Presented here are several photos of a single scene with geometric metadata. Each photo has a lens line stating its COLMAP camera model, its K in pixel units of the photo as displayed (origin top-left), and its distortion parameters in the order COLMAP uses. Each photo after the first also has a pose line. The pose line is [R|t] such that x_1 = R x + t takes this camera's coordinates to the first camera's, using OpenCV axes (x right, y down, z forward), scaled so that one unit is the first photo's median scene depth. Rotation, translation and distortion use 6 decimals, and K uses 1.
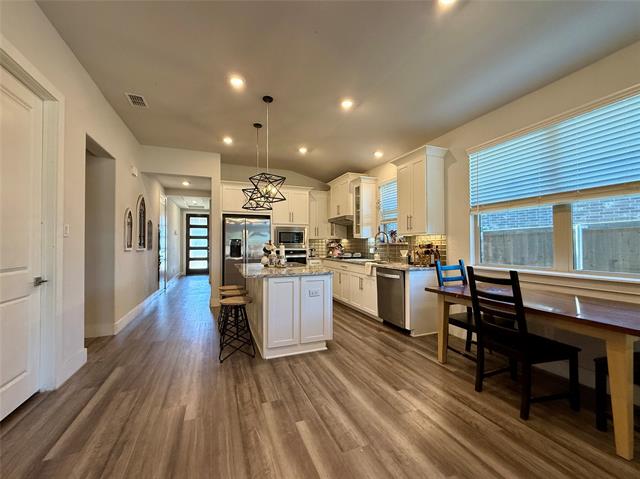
lens RADIAL K [[255.2, 0, 313.8], [0, 255.2, 240.3], [0, 0, 1]] dist [0.000839, 0.000065]
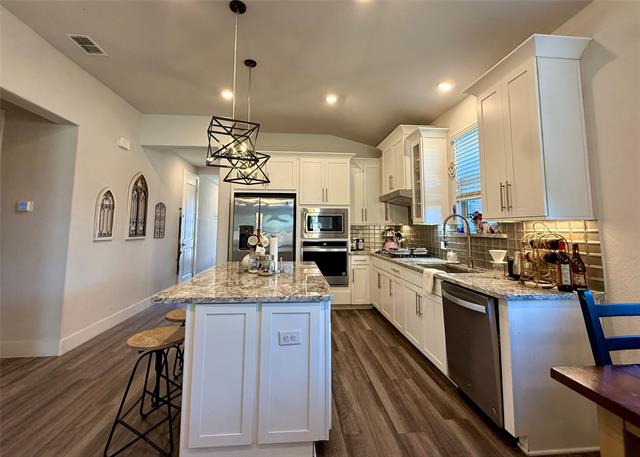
lens RADIAL K [[277.0, 0, 319.7], [0, 277.0, 202.7], [0, 0, 1]] dist [-0.001048, -0.000071]
pose [[0.963094, -0.018018, -0.268563, 0.139828], [-0.002866, 0.997014, -0.077168, -0.011339], [0.269151, 0.075090, 0.960166, 0.314807]]
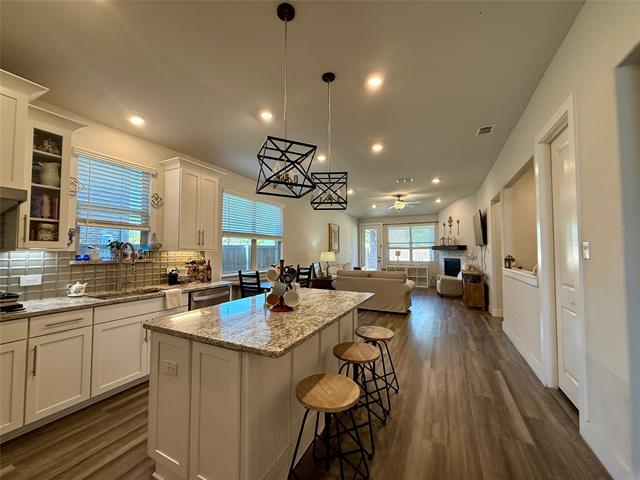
lens RADIAL K [[255.2, 0, 313.8], [0, 255.2, 240.8], [0, 0, 1]] dist [0.000839, 0.000065]
pose [[-0.665667, 0.031005, 0.745604, -0.503990], [-0.010314, 0.998659, -0.050737, -0.011930], [-0.746178, -0.041464, -0.664455, 1.079535]]
